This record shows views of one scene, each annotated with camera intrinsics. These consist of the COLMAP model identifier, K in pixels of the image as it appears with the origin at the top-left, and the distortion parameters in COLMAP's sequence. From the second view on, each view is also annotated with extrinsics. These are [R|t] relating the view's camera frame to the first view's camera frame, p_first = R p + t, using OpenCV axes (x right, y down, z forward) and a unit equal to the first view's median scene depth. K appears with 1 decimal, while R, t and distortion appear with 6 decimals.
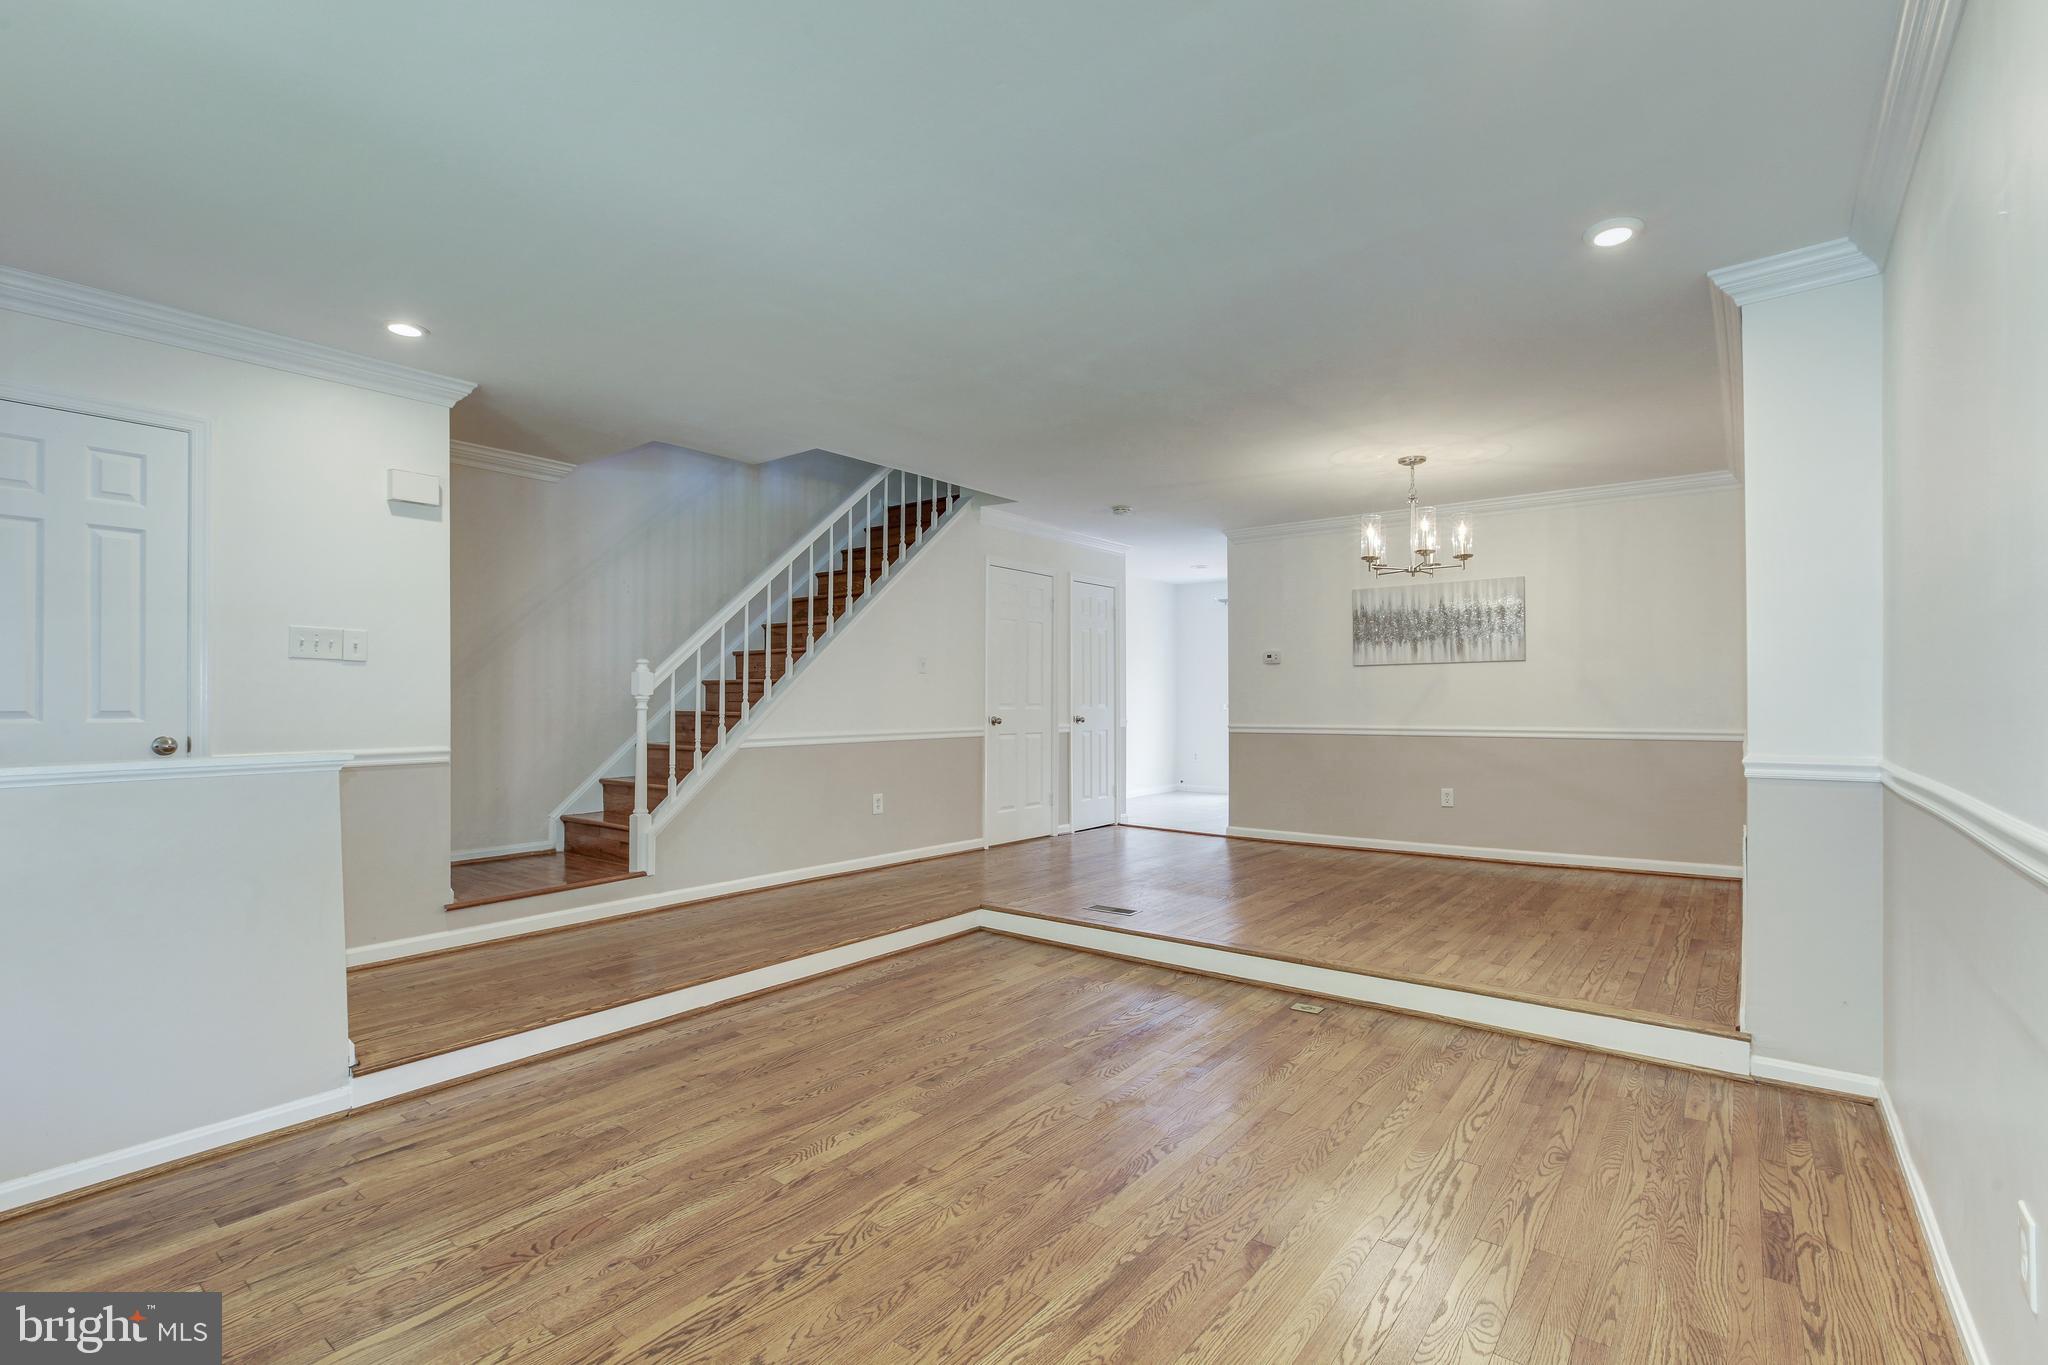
lens RADIAL K [[934.0, 0, 1021.8], [0, 934.0, 709.2], [0, 0, 1]] dist [-0.040895, 0.026540]
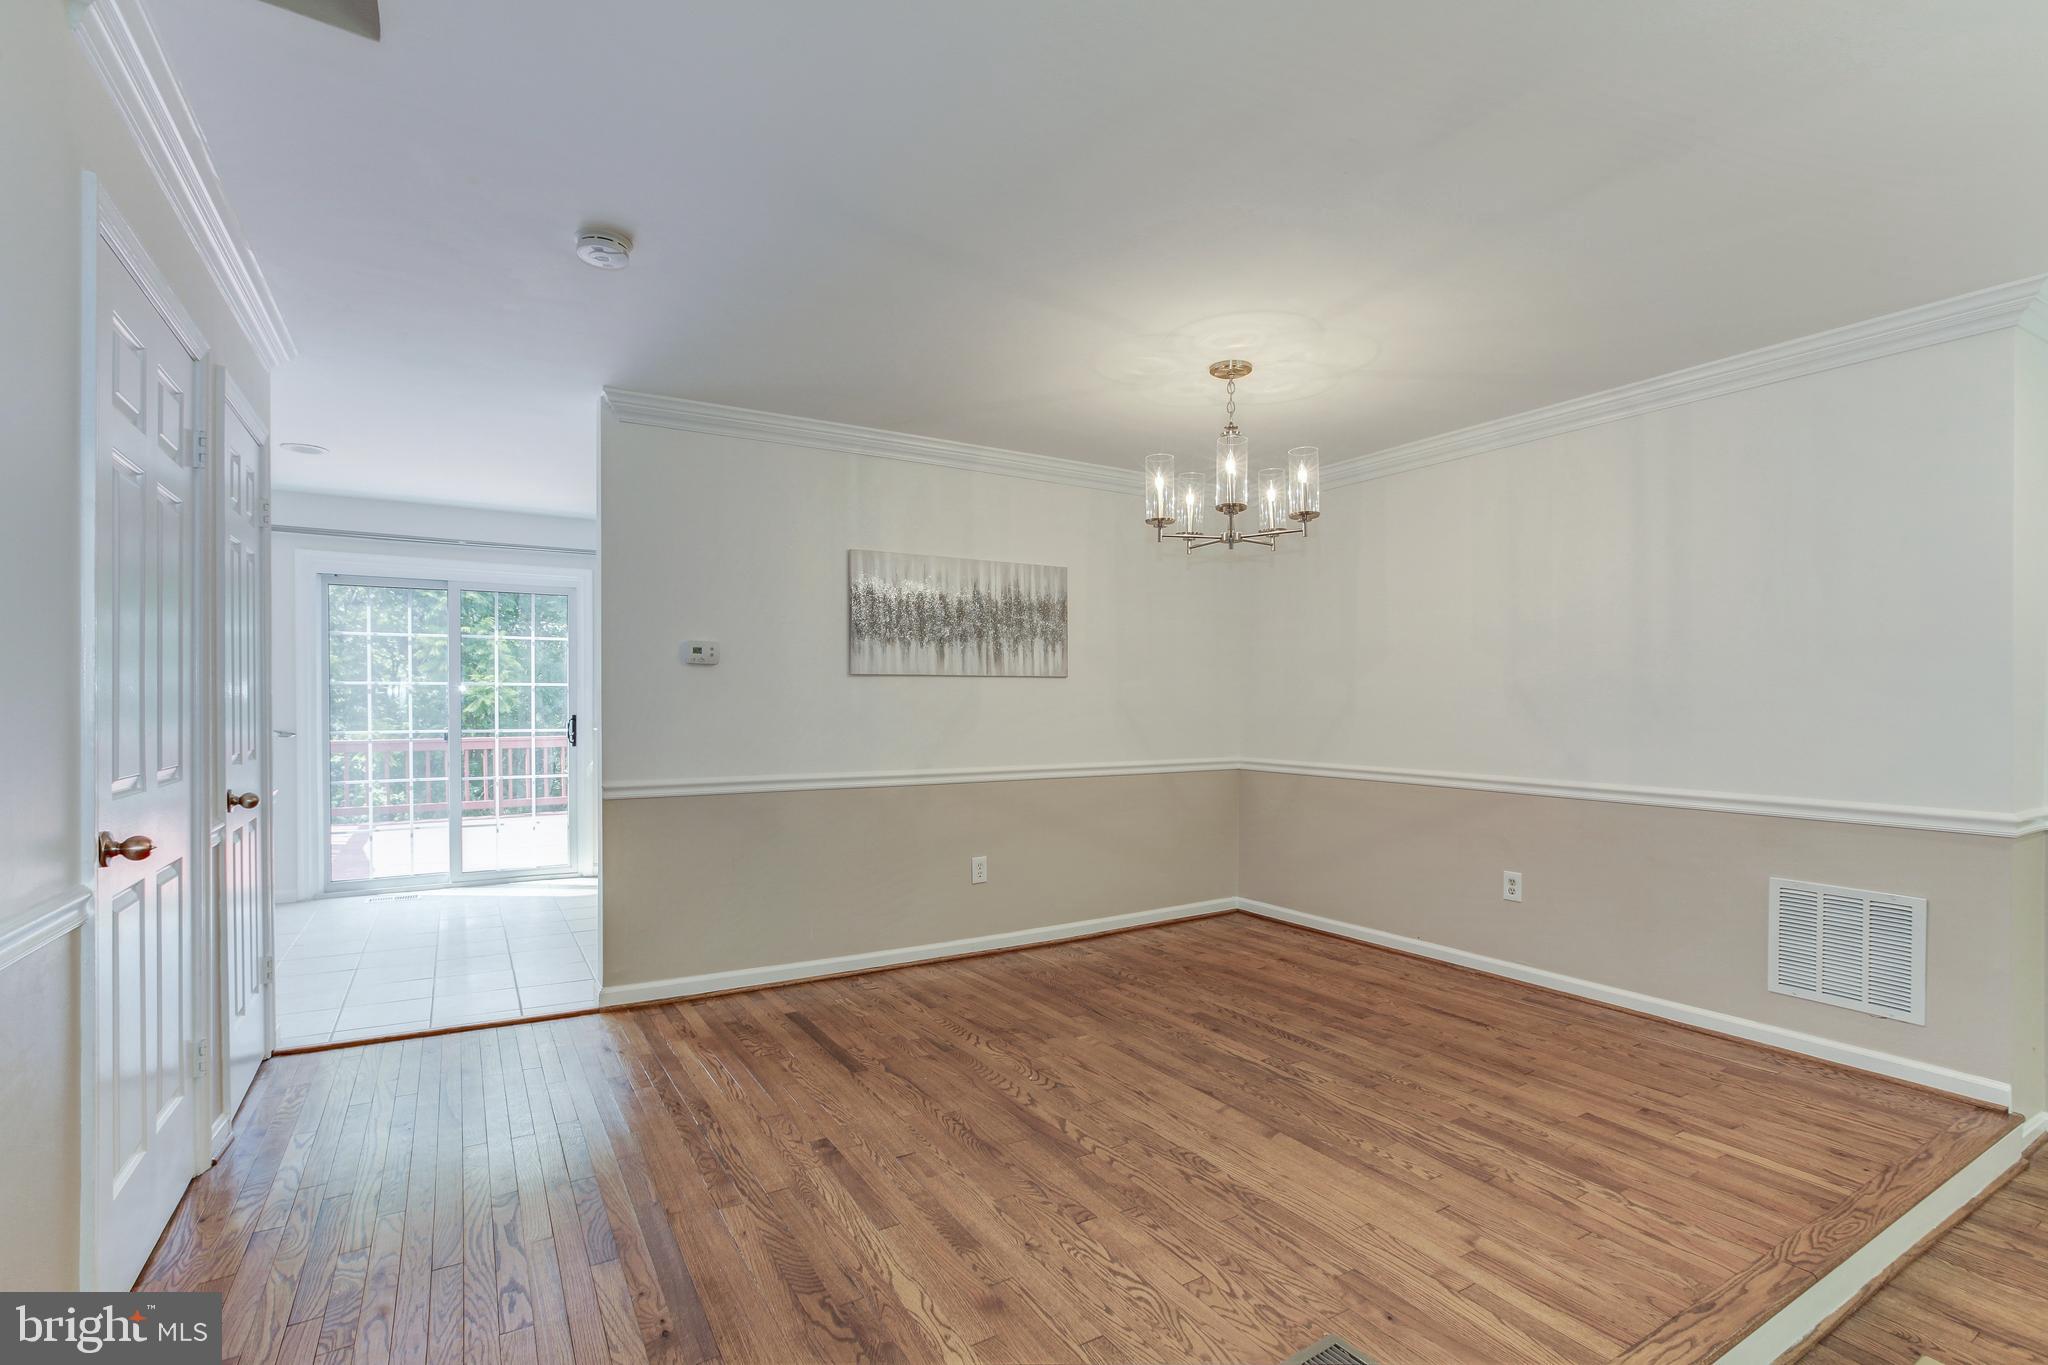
lens RADIAL K [[934.0, 0, 1021.8], [0, 934.0, 709.2], [0, 0, 1]] dist [-0.040895, 0.026540]
pose [[0.350671, -0.002794, 0.936494, -0.186133], [0.008673, 0.999962, -0.000264, -0.025019], [-0.936458, 0.008215, 0.350682, 0.733477]]
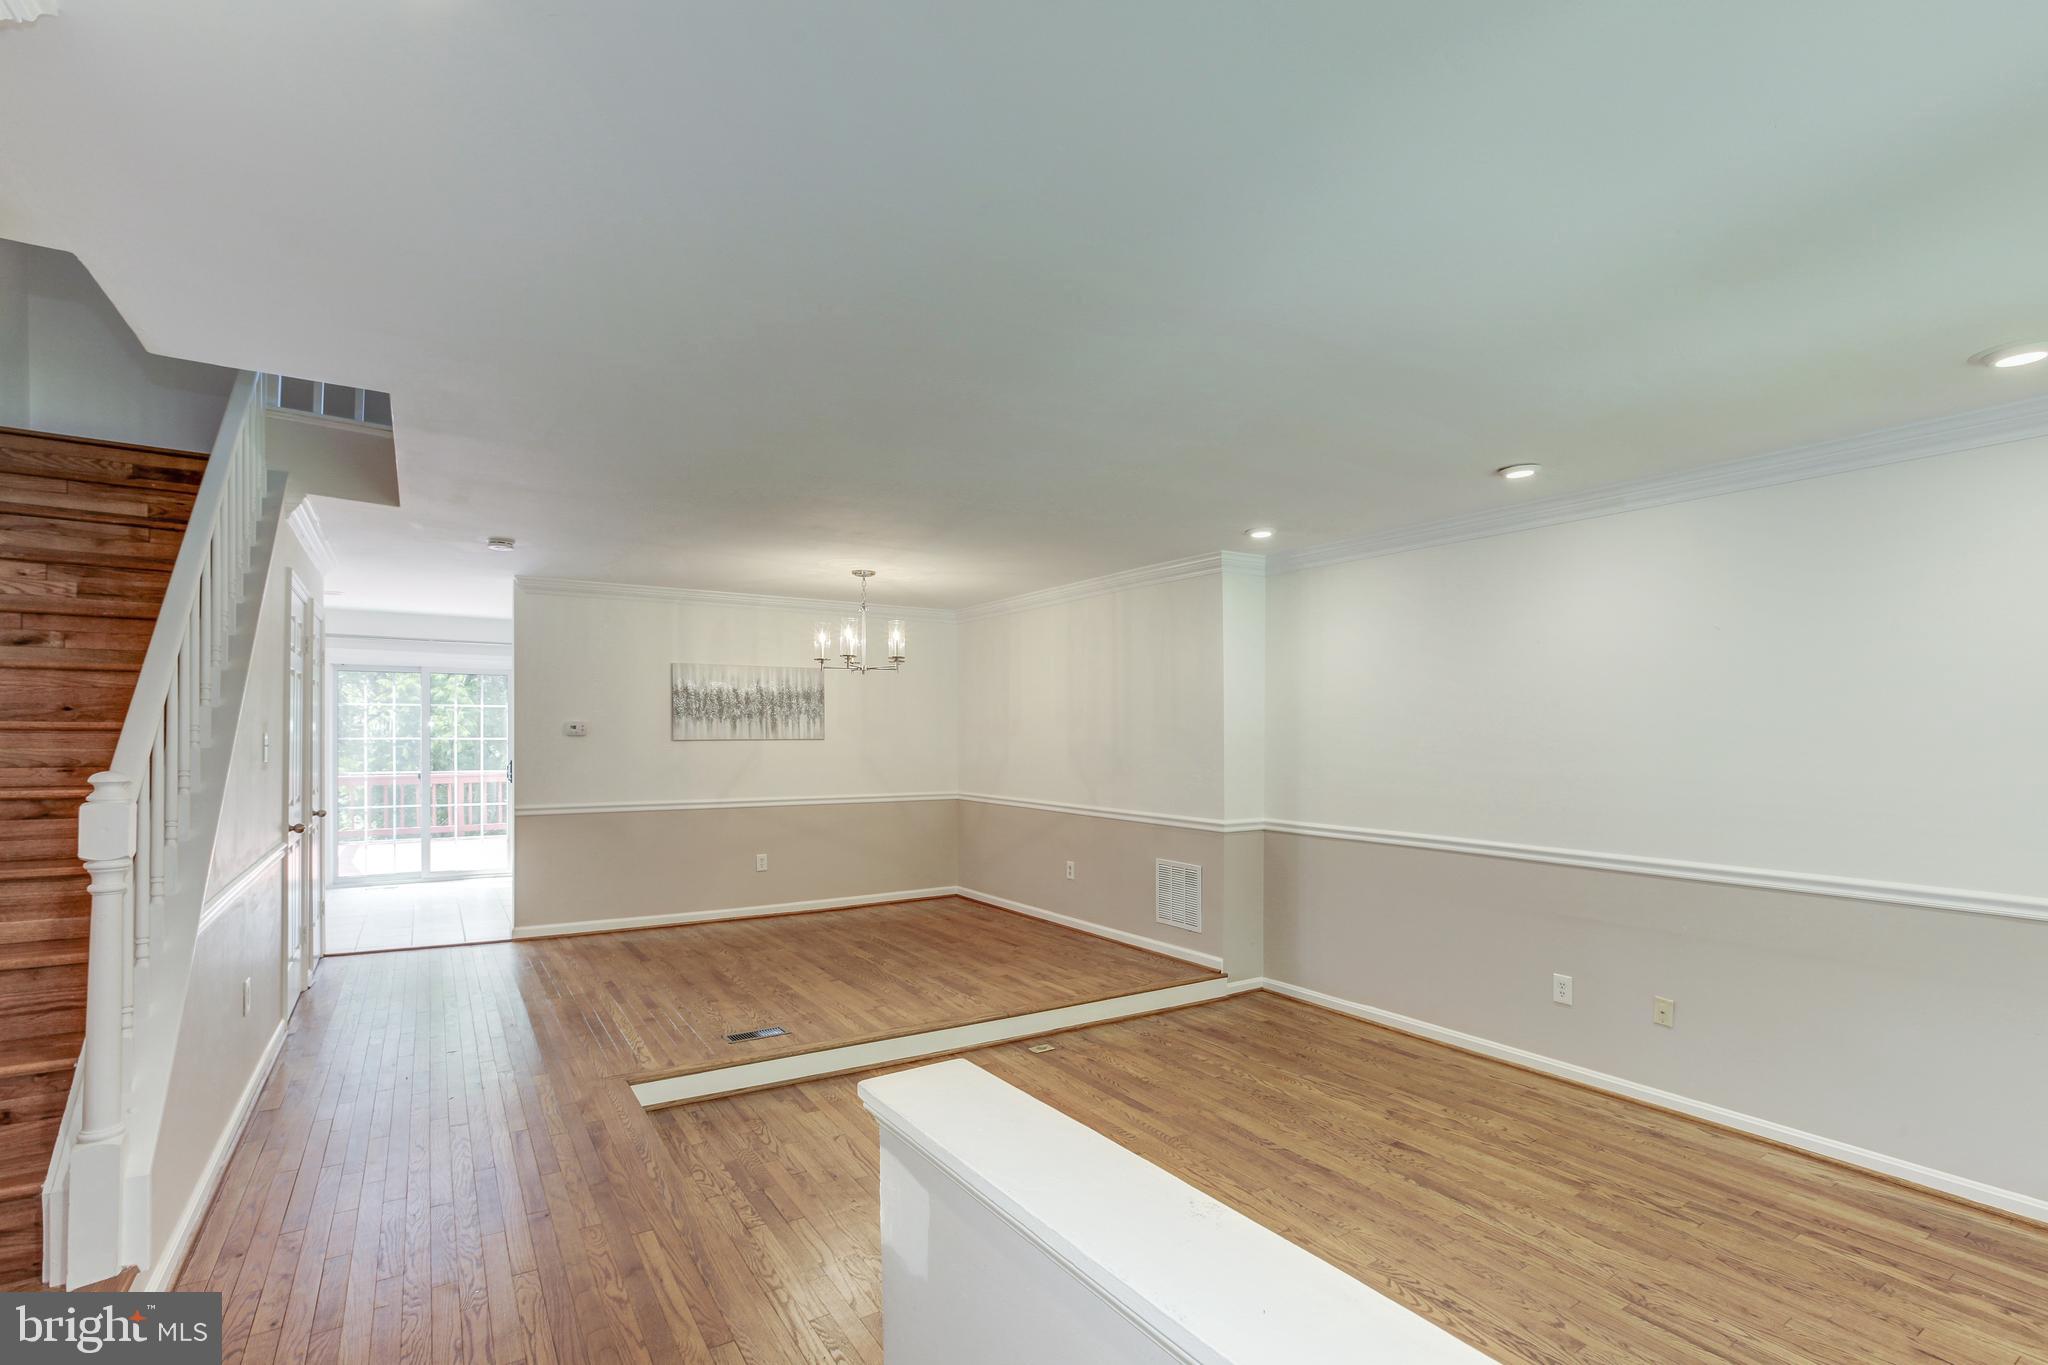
lens RADIAL K [[950.0, 0, 1025.5], [0, 950.0, 734.5], [0, 0, 1]] dist [-0.034244, 0.000195]
pose [[0.330881, 0.003865, 0.943665, -0.497507], [0.006977, 0.999954, -0.006541, -0.047211], [-0.943647, 0.008748, 0.330839, 0.340461]]
